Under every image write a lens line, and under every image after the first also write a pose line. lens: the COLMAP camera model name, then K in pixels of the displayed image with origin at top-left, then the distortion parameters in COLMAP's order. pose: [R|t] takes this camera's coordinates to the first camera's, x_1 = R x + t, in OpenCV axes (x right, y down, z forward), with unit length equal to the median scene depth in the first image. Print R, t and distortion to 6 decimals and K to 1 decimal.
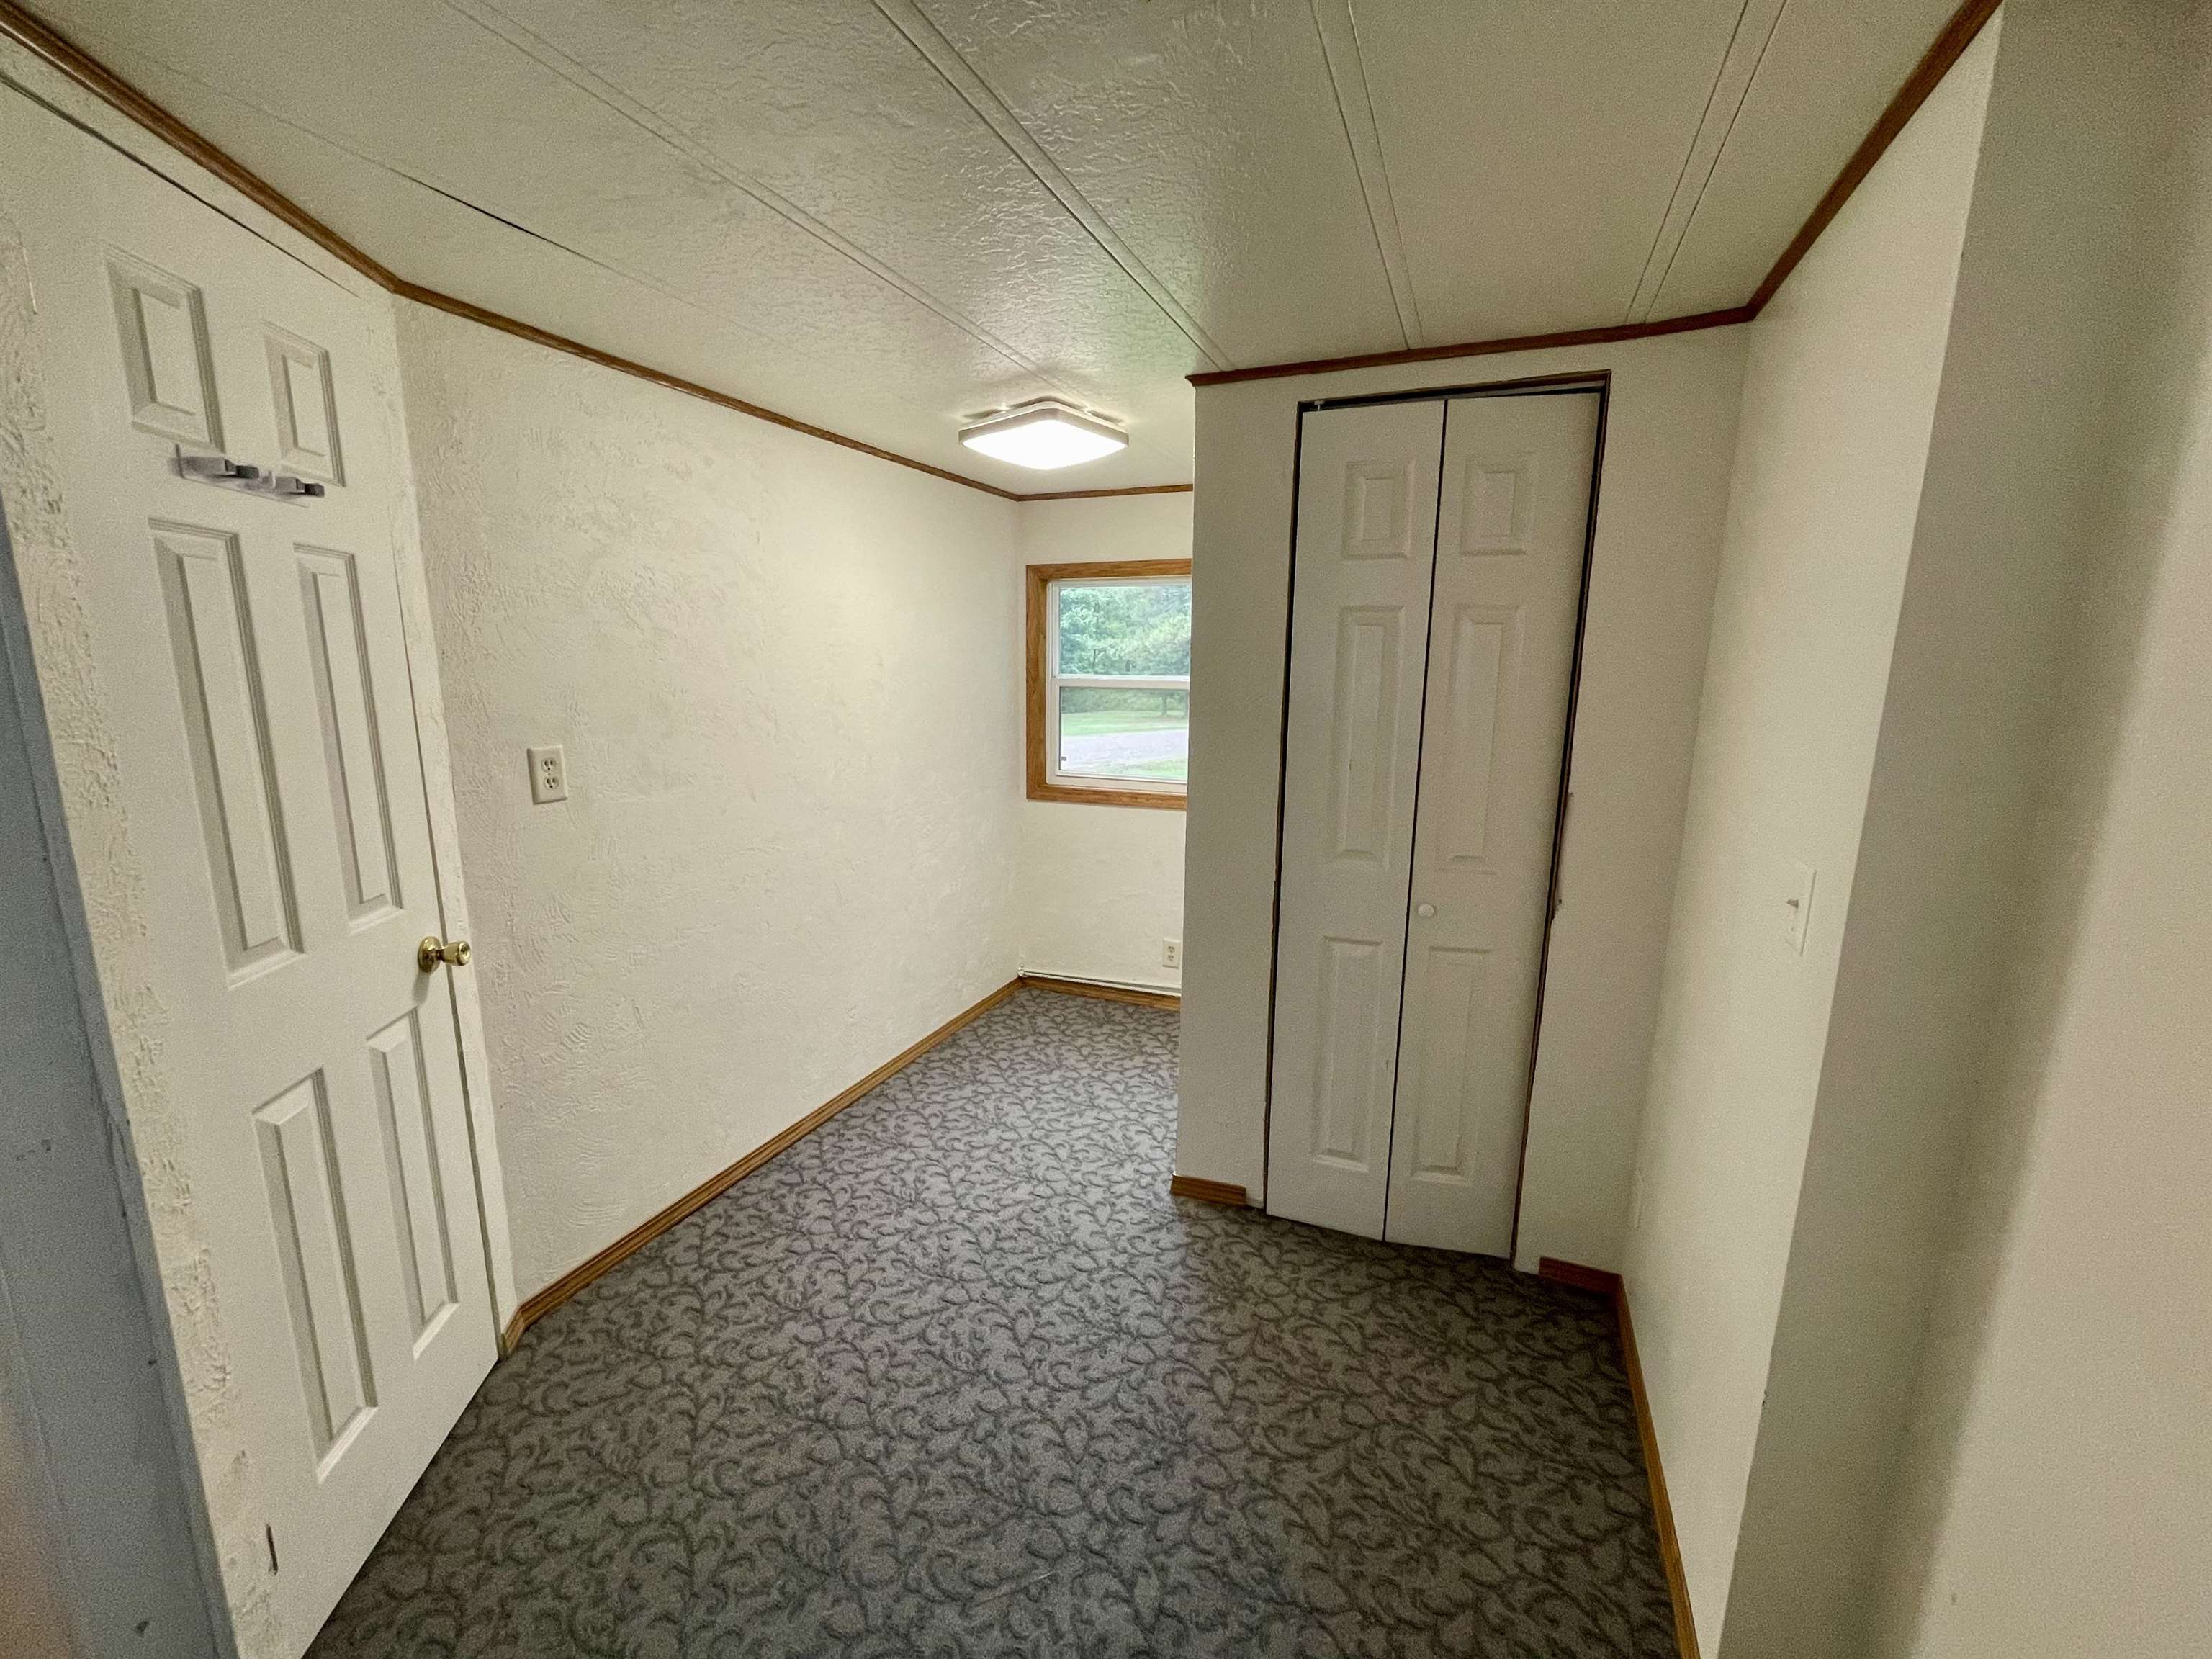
lens RADIAL K [[899.8, 0, 1109.6], [0, 899.8, 828.7], [0, 0, 1]] dist [-0.001701, -0.000561]
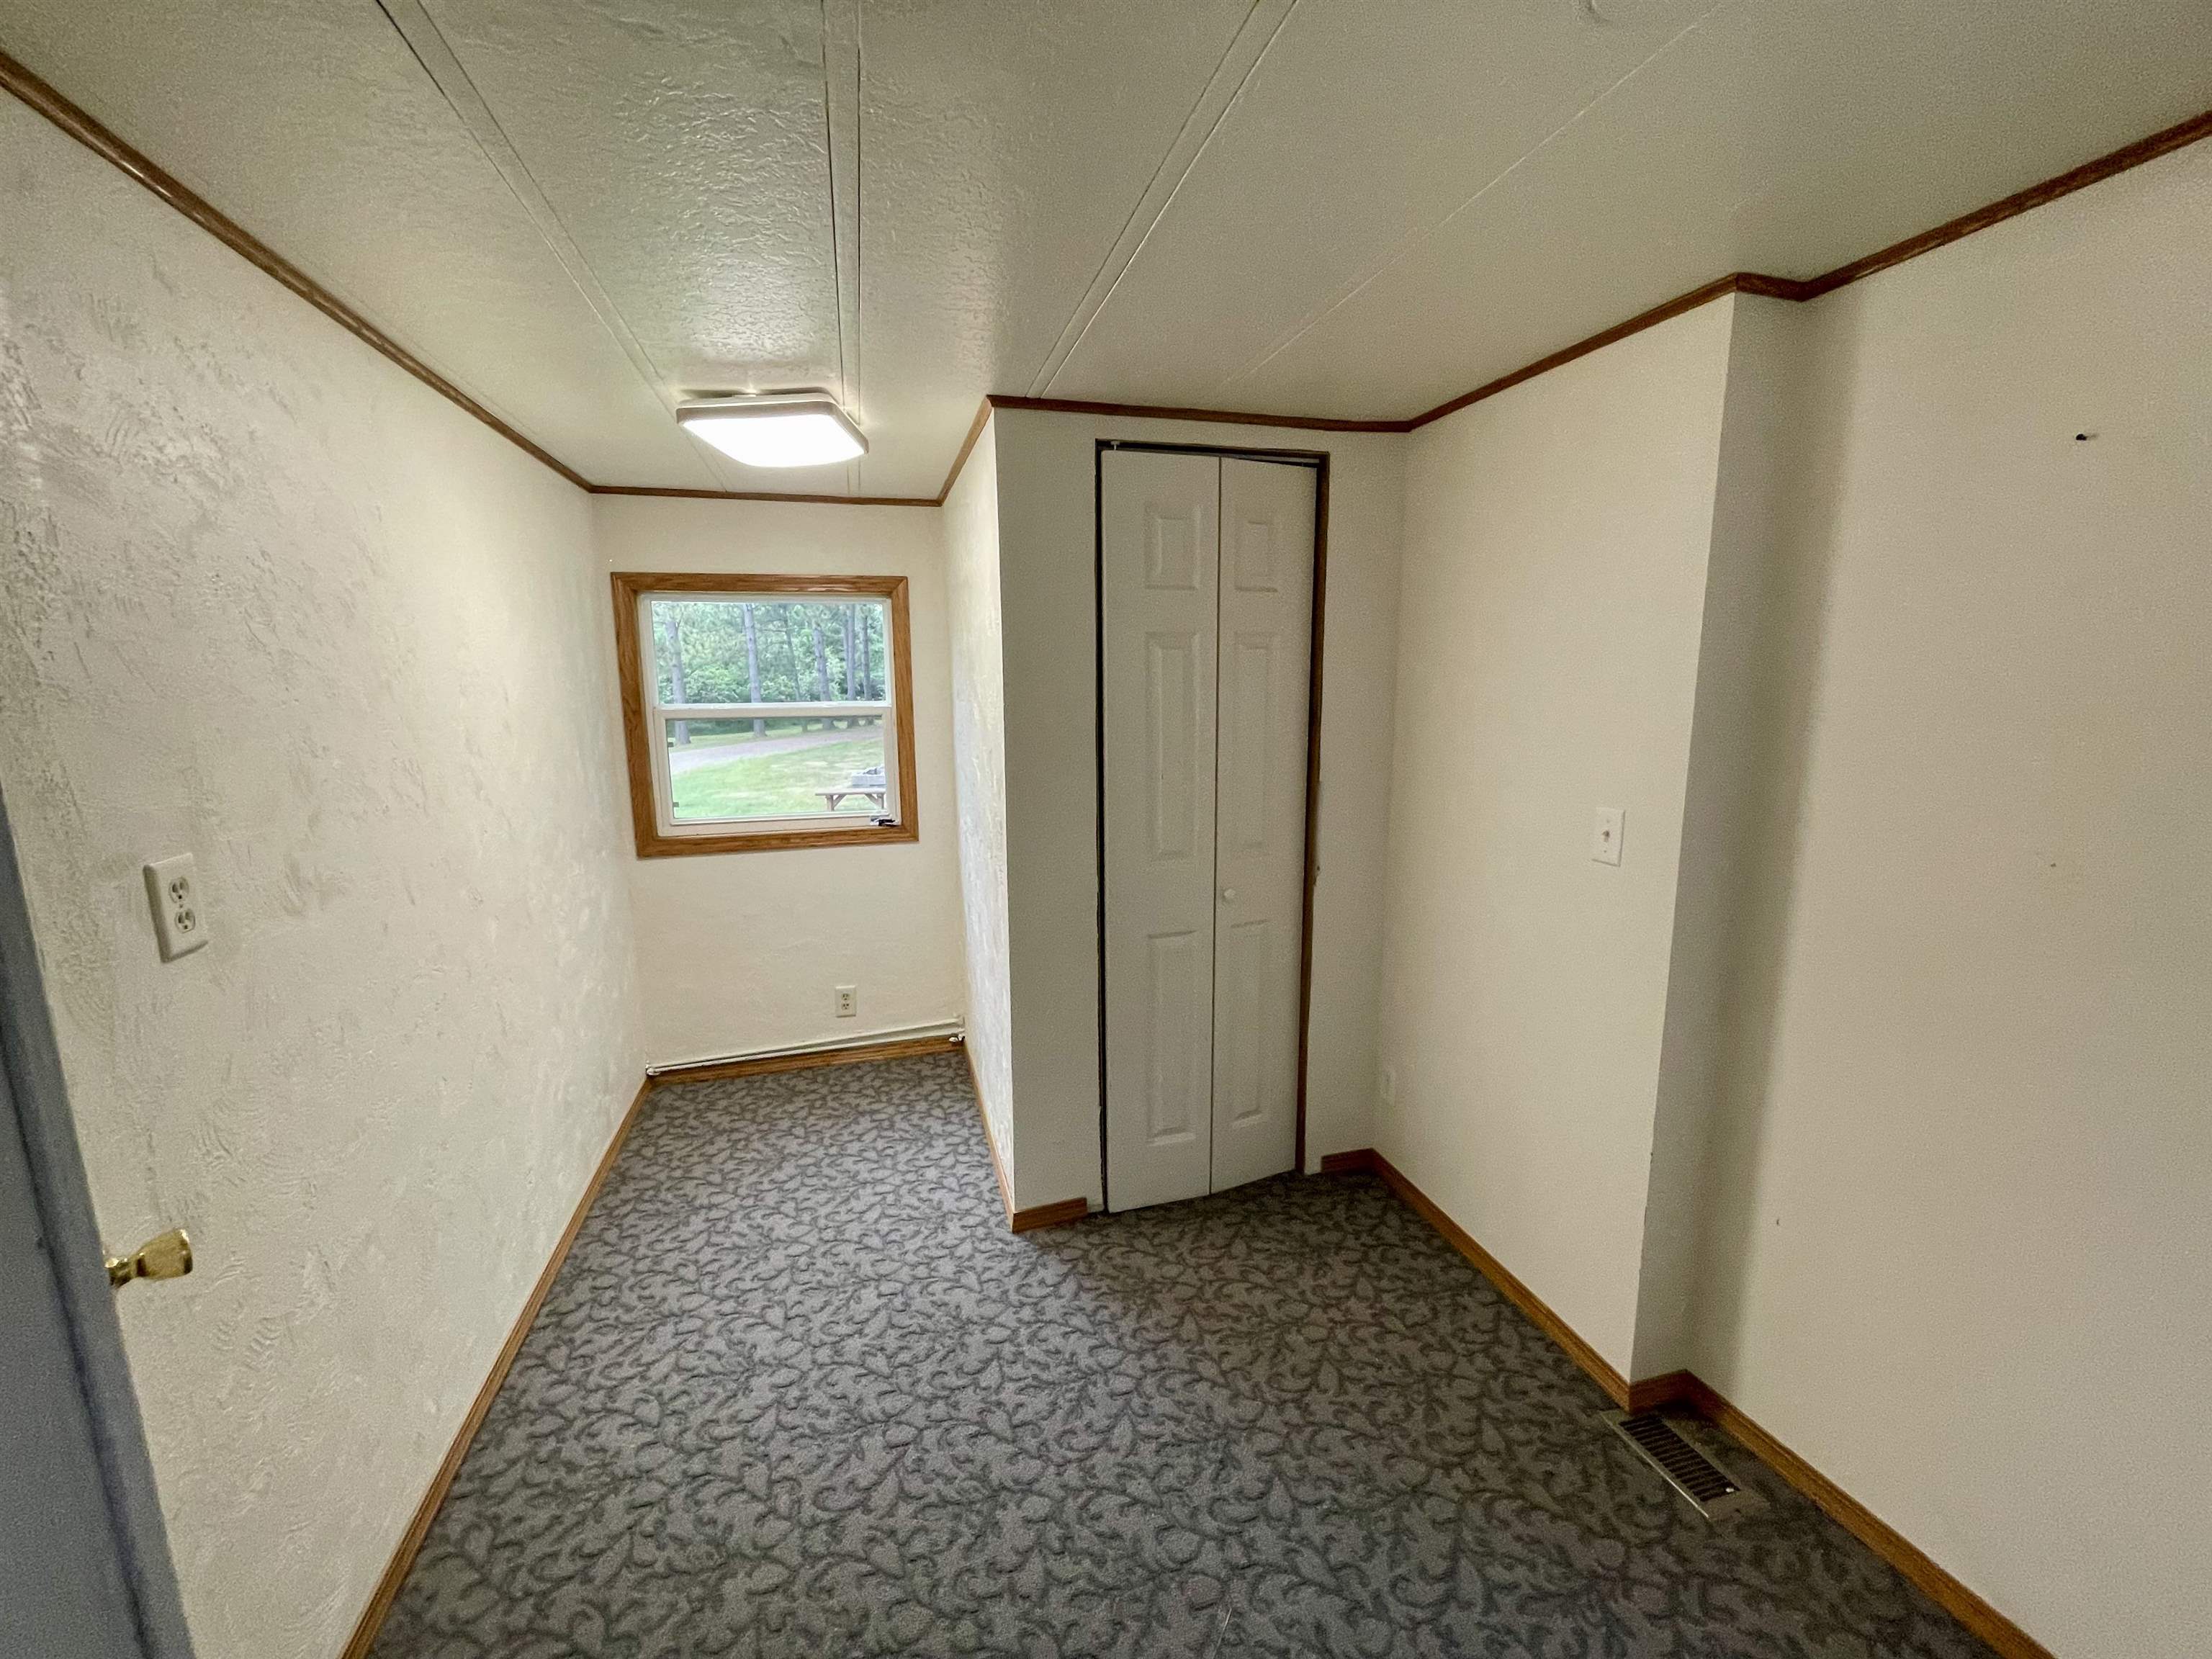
lens RADIAL K [[895.3, 0, 1106.0], [0, 895.3, 829.5], [0, 0, 1]] dist [-0.006530, 0.000060]
pose [[0.783551, -0.119899, 0.609649, -0.432722], [0.132393, 0.990889, 0.024719, -0.039183], [-0.607058, 0.061345, 0.792286, 0.168779]]
